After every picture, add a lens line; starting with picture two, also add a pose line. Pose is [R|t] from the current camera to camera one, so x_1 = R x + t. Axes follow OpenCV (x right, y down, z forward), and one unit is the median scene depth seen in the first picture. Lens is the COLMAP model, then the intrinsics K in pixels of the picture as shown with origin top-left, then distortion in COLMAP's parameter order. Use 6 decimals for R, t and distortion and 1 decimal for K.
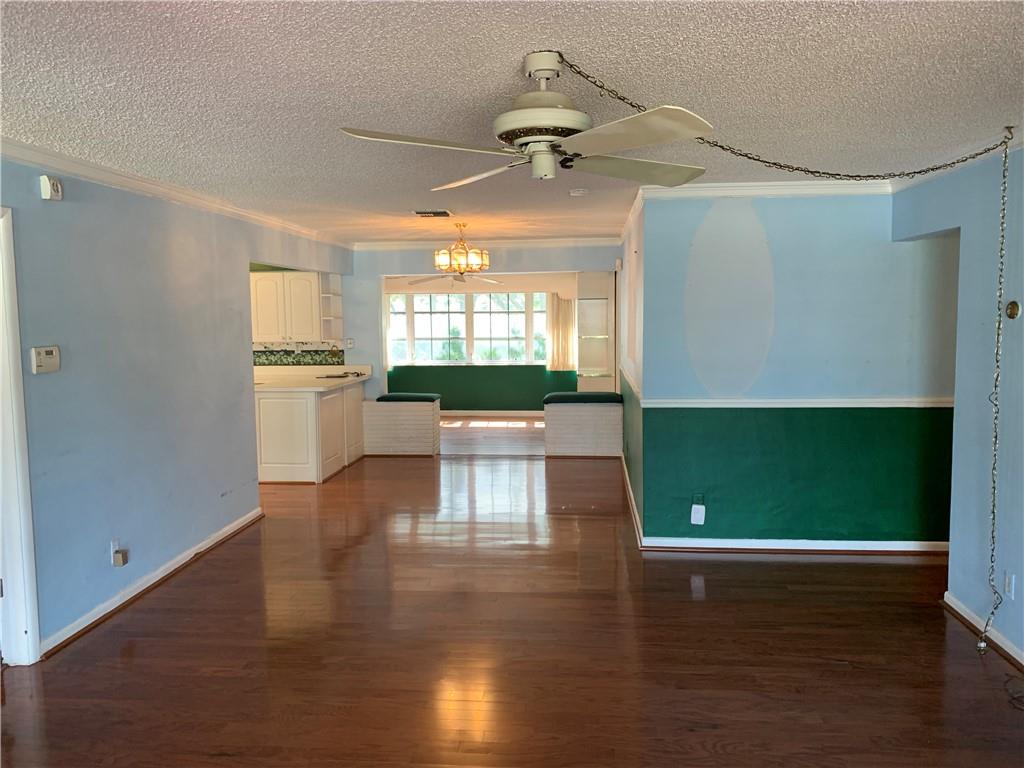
lens RADIAL K [[768.2, 0, 527.1], [0, 768.2, 387.3], [0, 0, 1]] dist [0.061225, -0.106893]
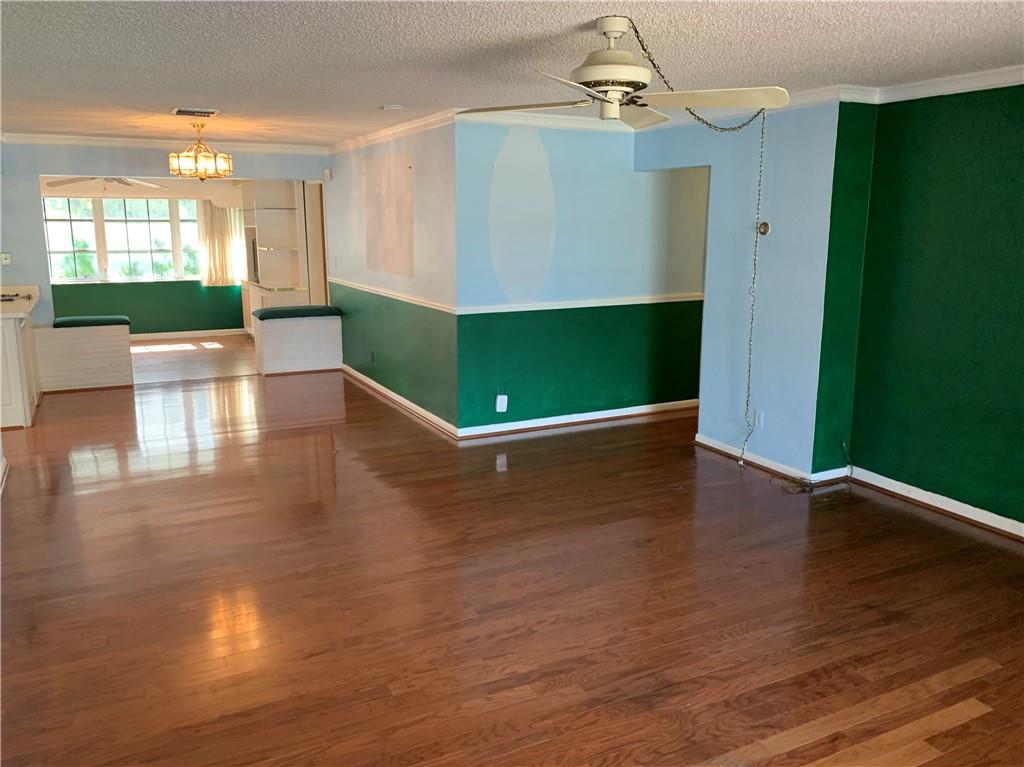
lens RADIAL K [[785.7, 0, 512.0], [0, 785.7, 383.5], [0, 0, 1]] dist [0.109315, -0.238448]
pose [[0.848061, -0.094959, 0.521321, -0.235671], [0.040356, 0.992529, 0.115141, -0.001261], [-0.528360, -0.076608, 0.845557, -0.008383]]
